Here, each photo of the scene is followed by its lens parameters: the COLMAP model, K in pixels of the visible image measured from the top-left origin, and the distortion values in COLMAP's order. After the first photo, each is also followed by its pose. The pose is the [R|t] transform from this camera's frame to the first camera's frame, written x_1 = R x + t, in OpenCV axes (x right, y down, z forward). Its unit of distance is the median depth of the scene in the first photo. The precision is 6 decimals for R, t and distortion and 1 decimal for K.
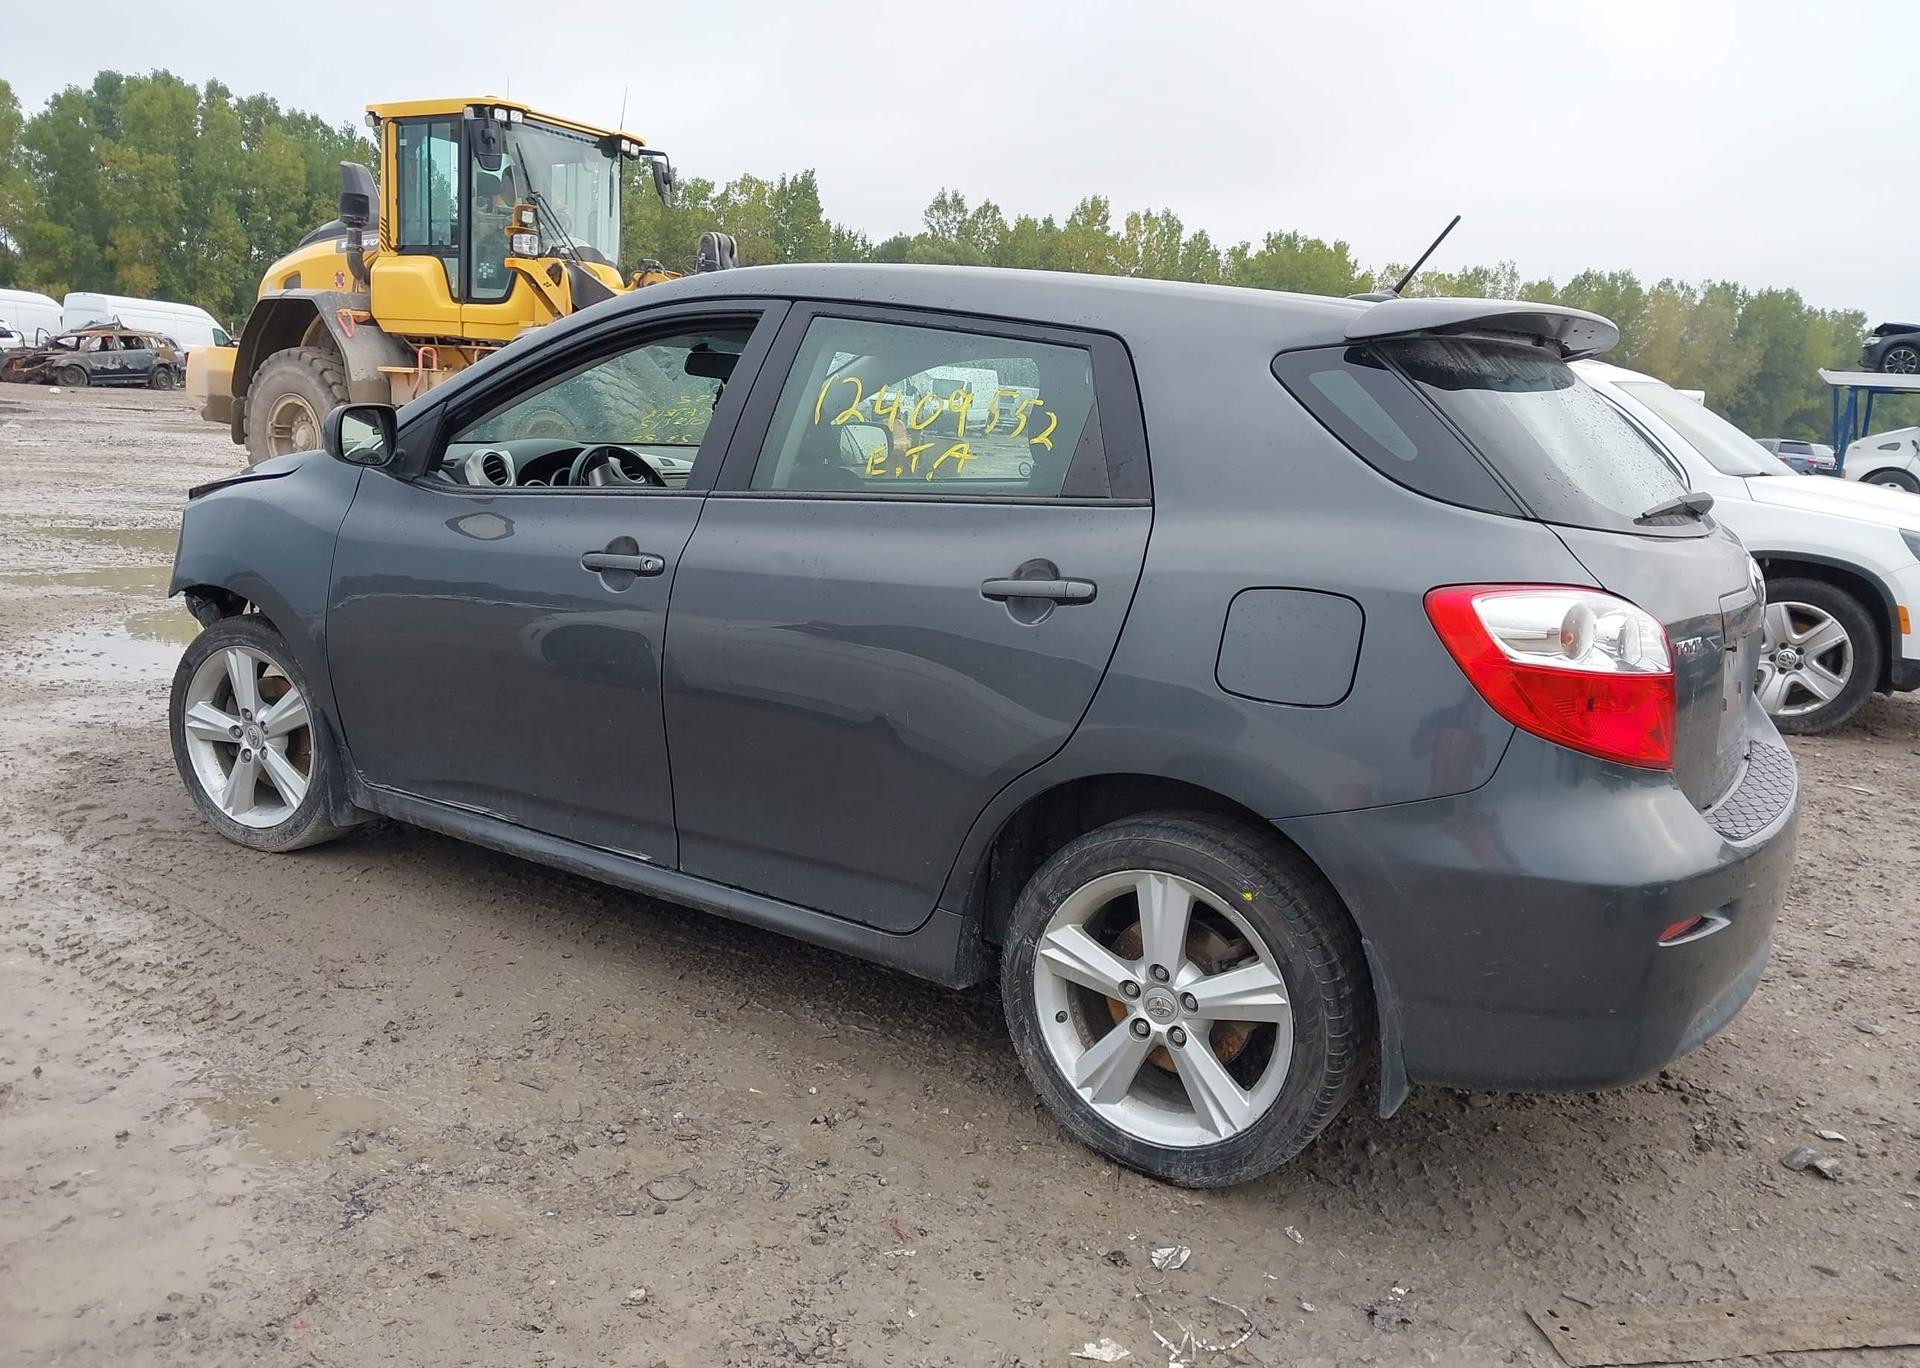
lens RADIAL K [[1503.0, 0, 957.0], [0, 1503.0, 746.2], [0, 0, 1]] dist [-0.001792, 0.002850]
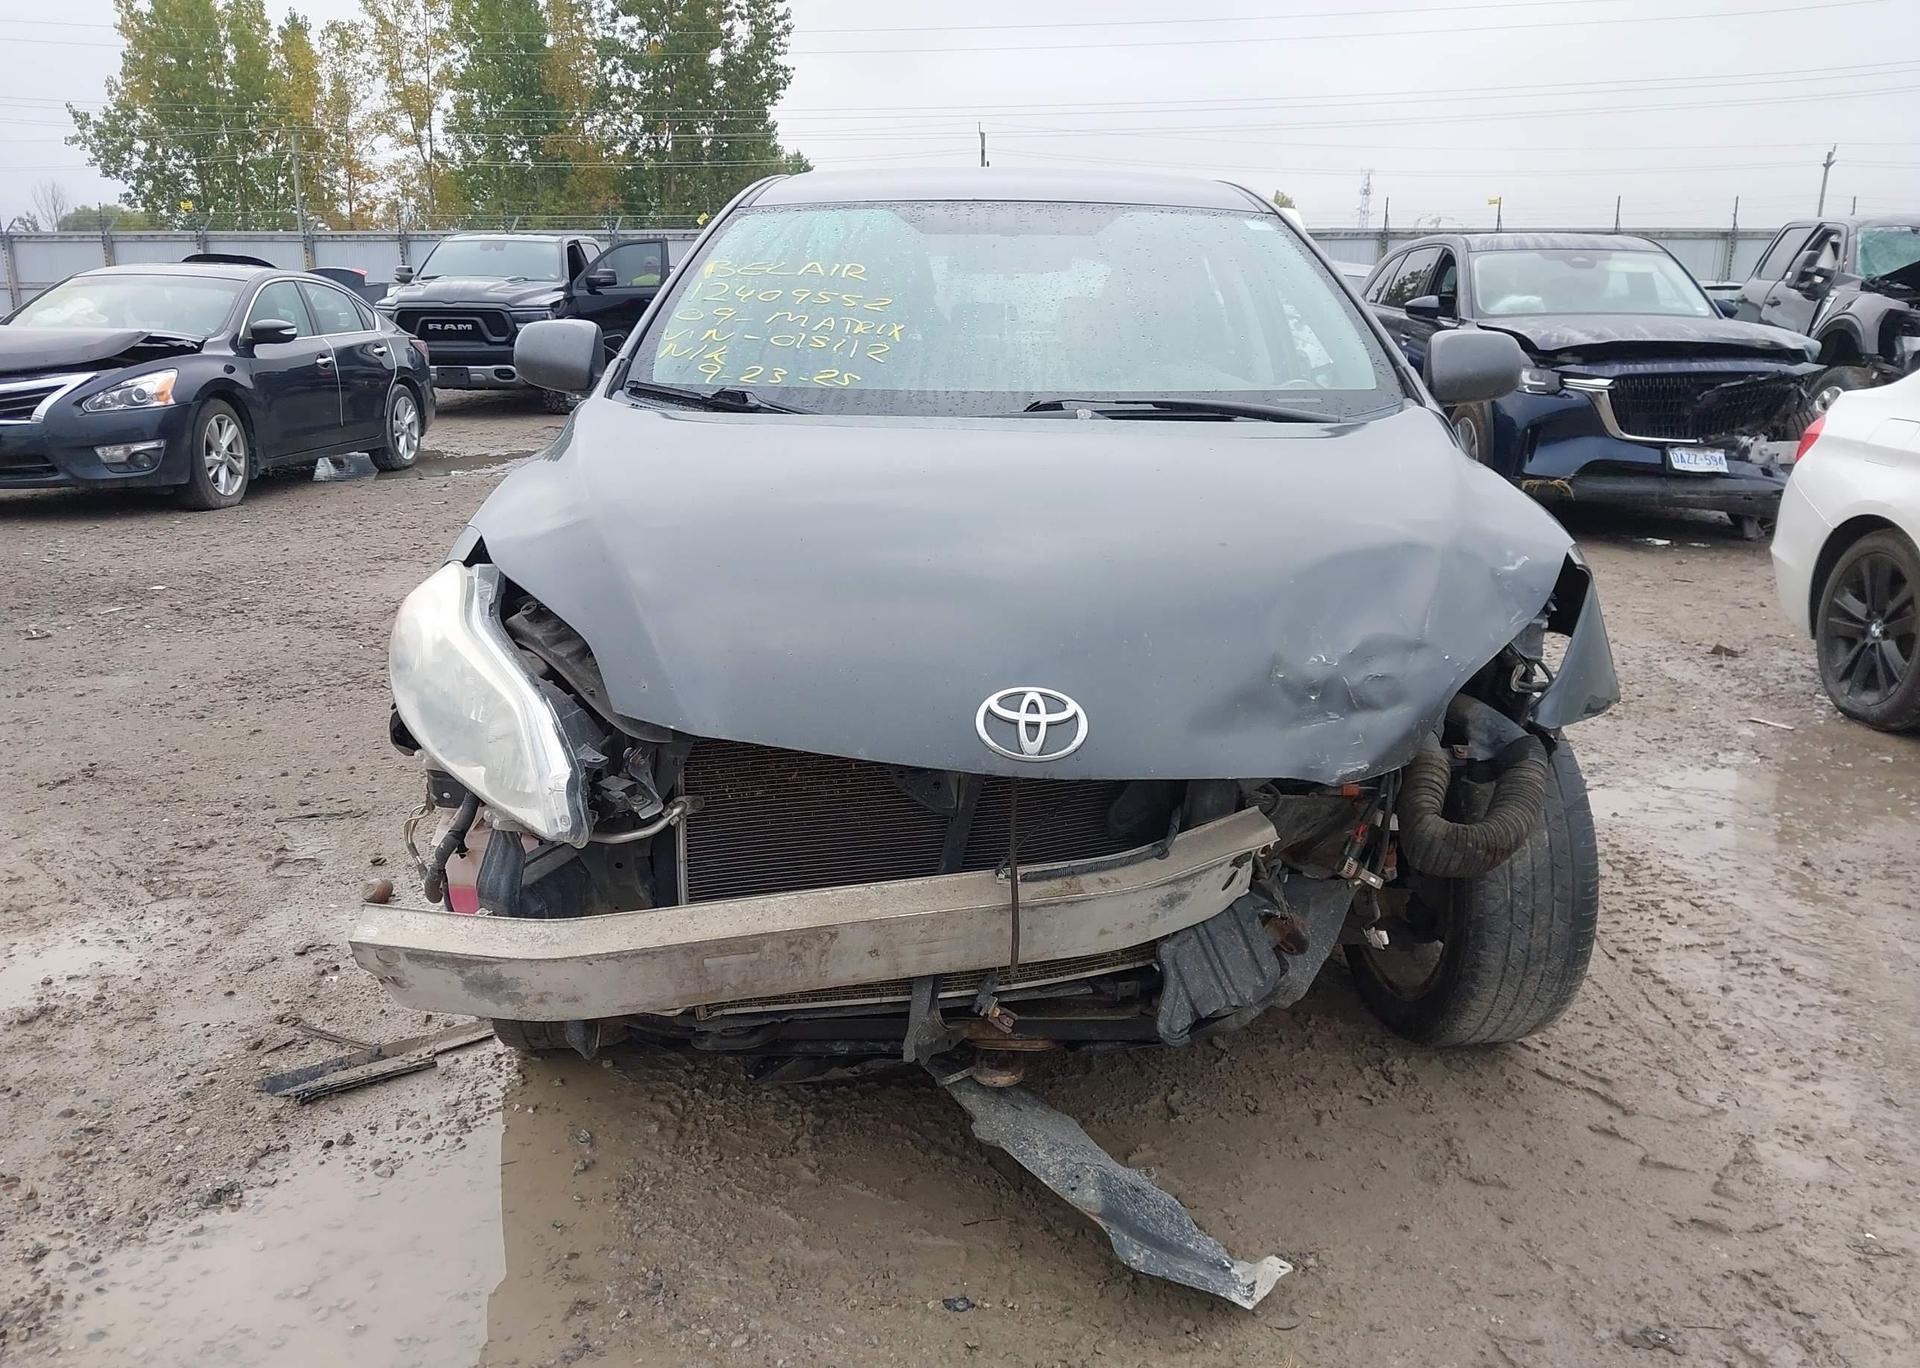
lens RADIAL K [[1490.2, 0, 948.8], [0, 1490.2, 755.3], [0, 0, 1]] dist [0.007290, -0.009944]
pose [[-0.534255, -0.304131, 0.788718, -1.090063], [0.149579, 0.884302, 0.442308, -0.483509], [-0.831984, 0.354281, -0.426951, 1.890495]]
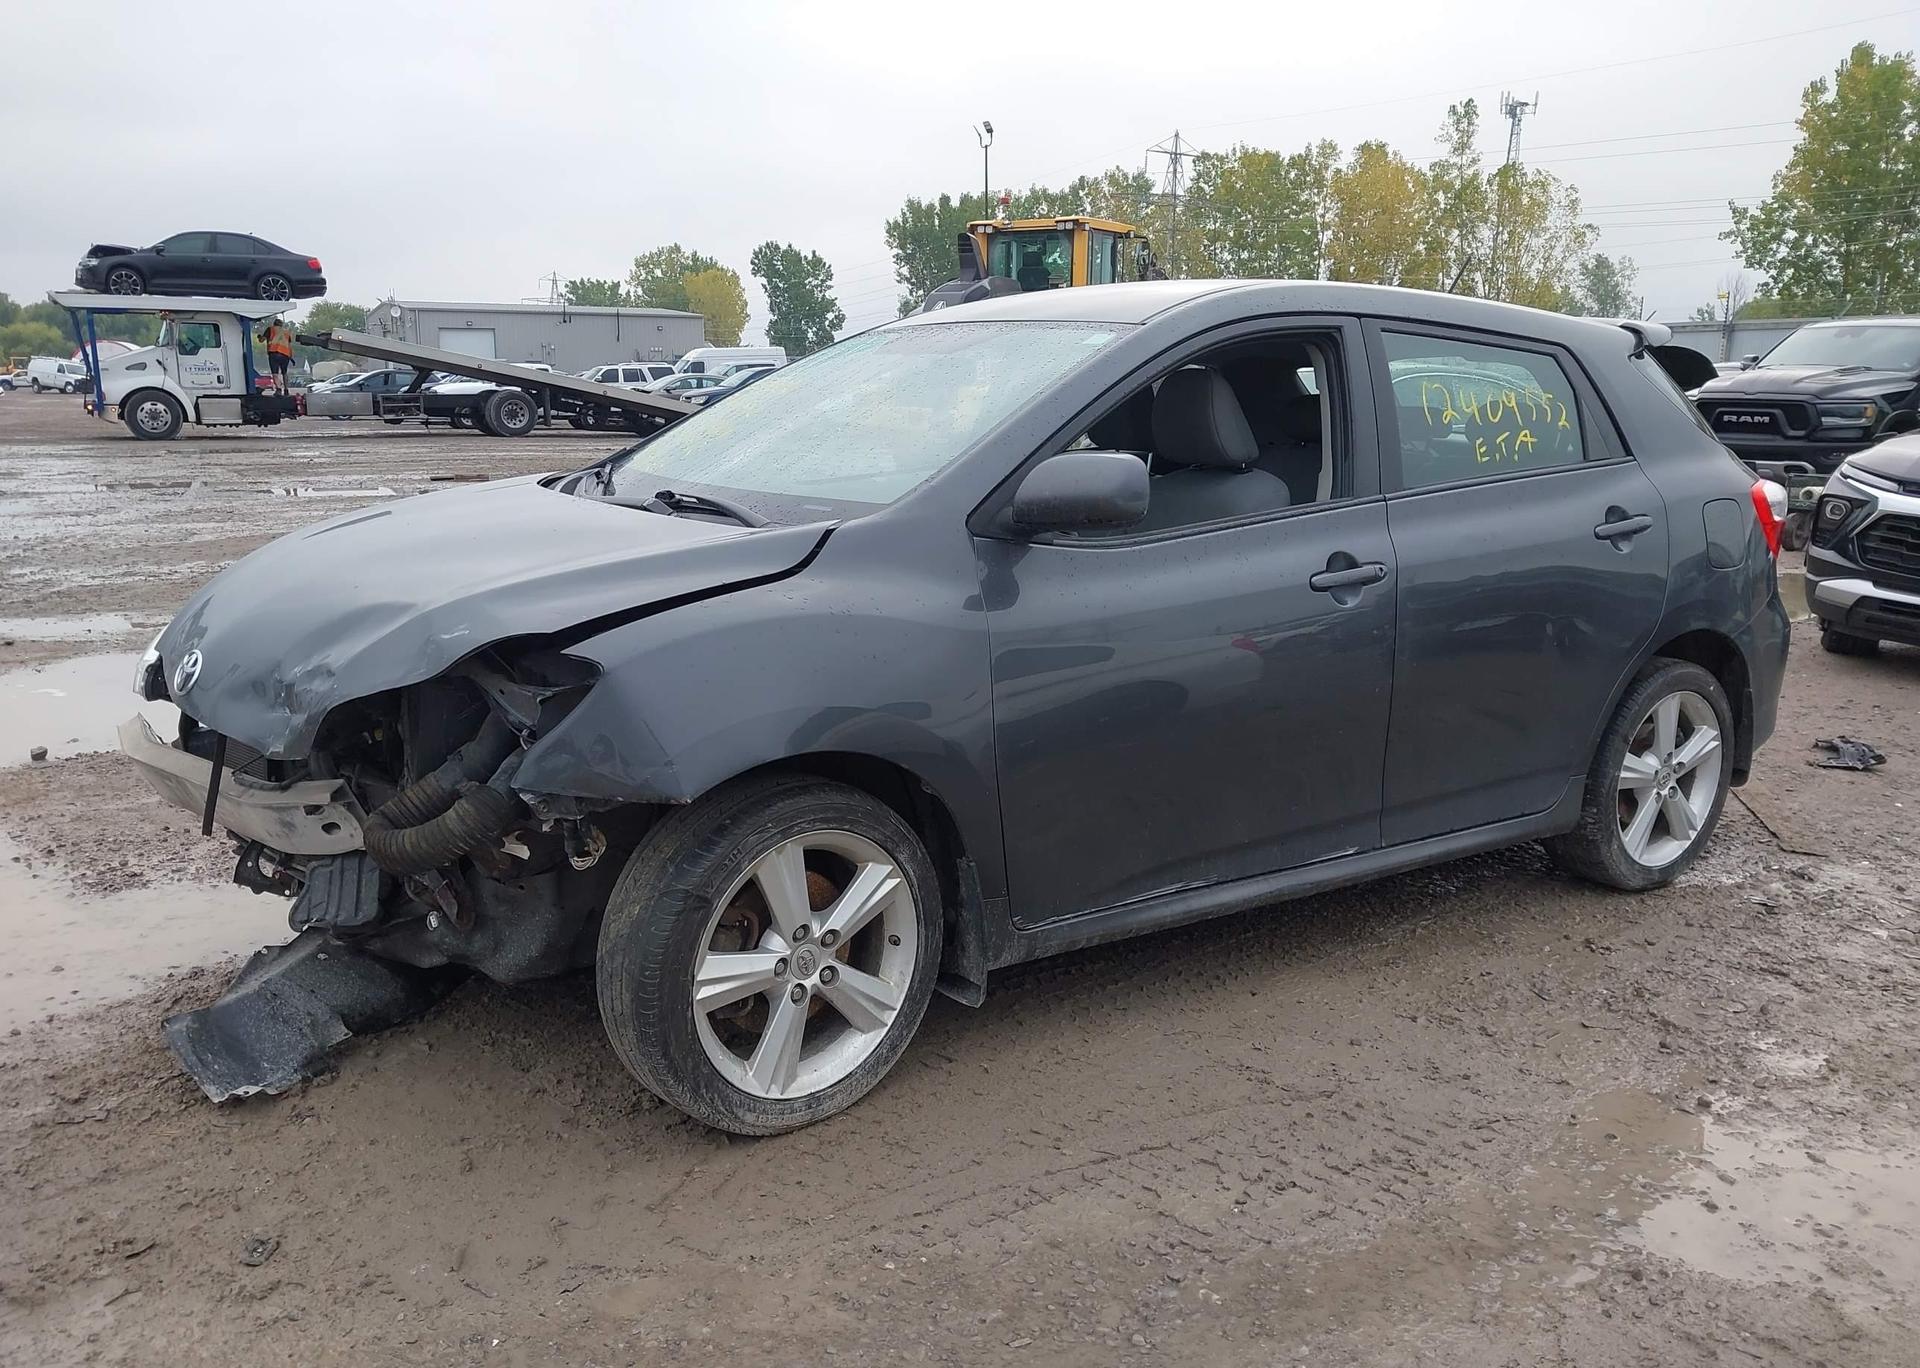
lens RADIAL K [[1503.0, 0, 957.0], [0, 1503.0, 746.2], [0, 0, 1]] dist [-0.001792, 0.002850]
pose [[0.399533, -0.272649, 0.875235, -1.286446], [0.219976, 0.955366, 0.197195, -0.278457], [-0.889935, 0.113745, 0.441676, 0.814381]]
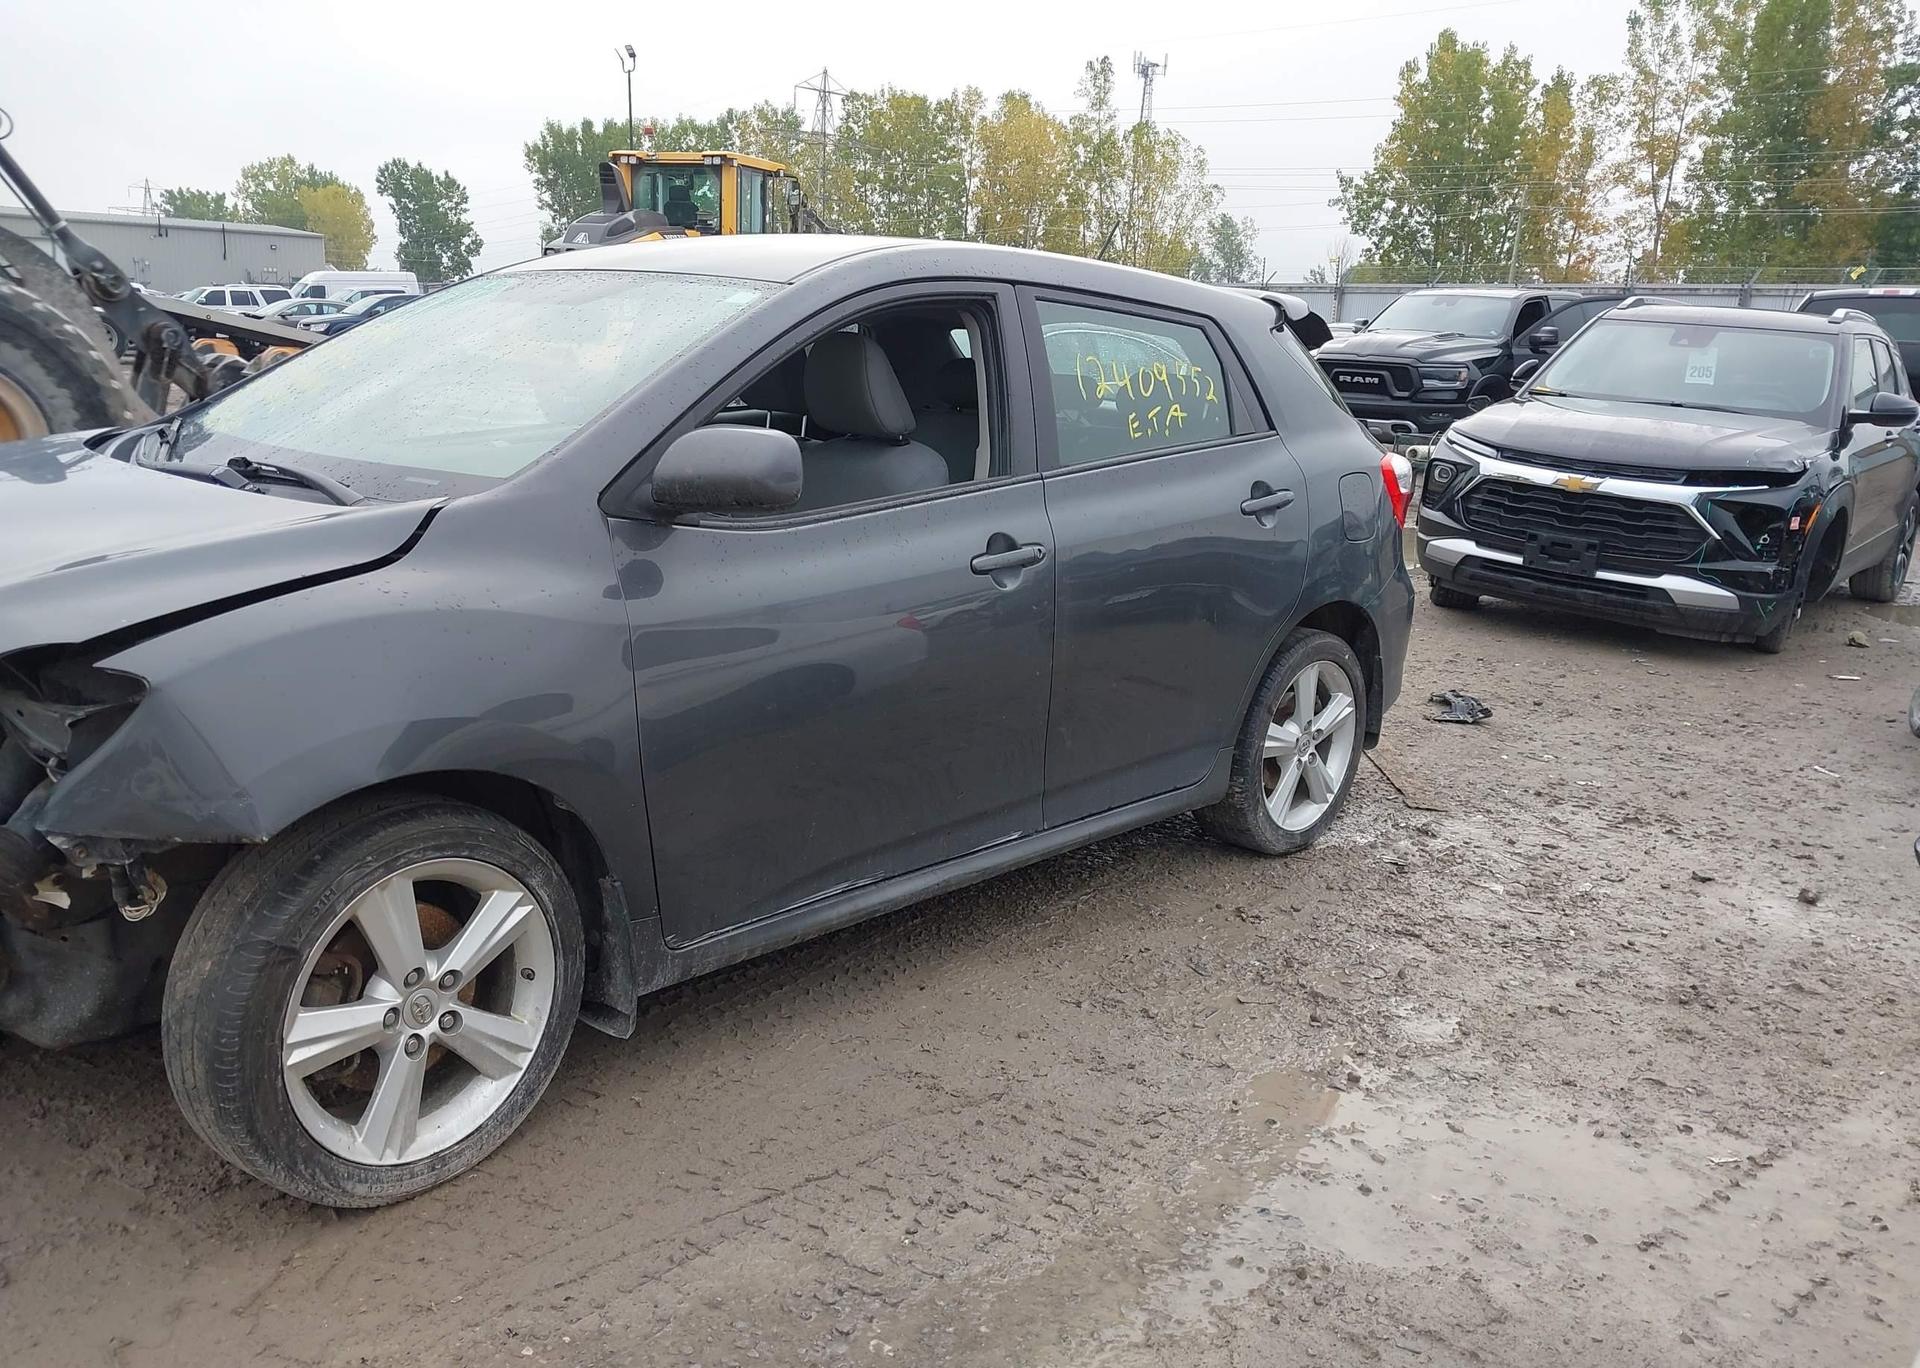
lens RADIAL K [[1490.2, 0, 948.8], [0, 1490.2, 755.3], [0, 0, 1]] dist [0.007290, -0.009944]
pose [[0.195207, -0.321108, 0.926706, -1.207393], [0.191724, 0.939147, 0.285033, -0.293244], [-0.961840, 0.122031, 0.244893, 0.829274]]
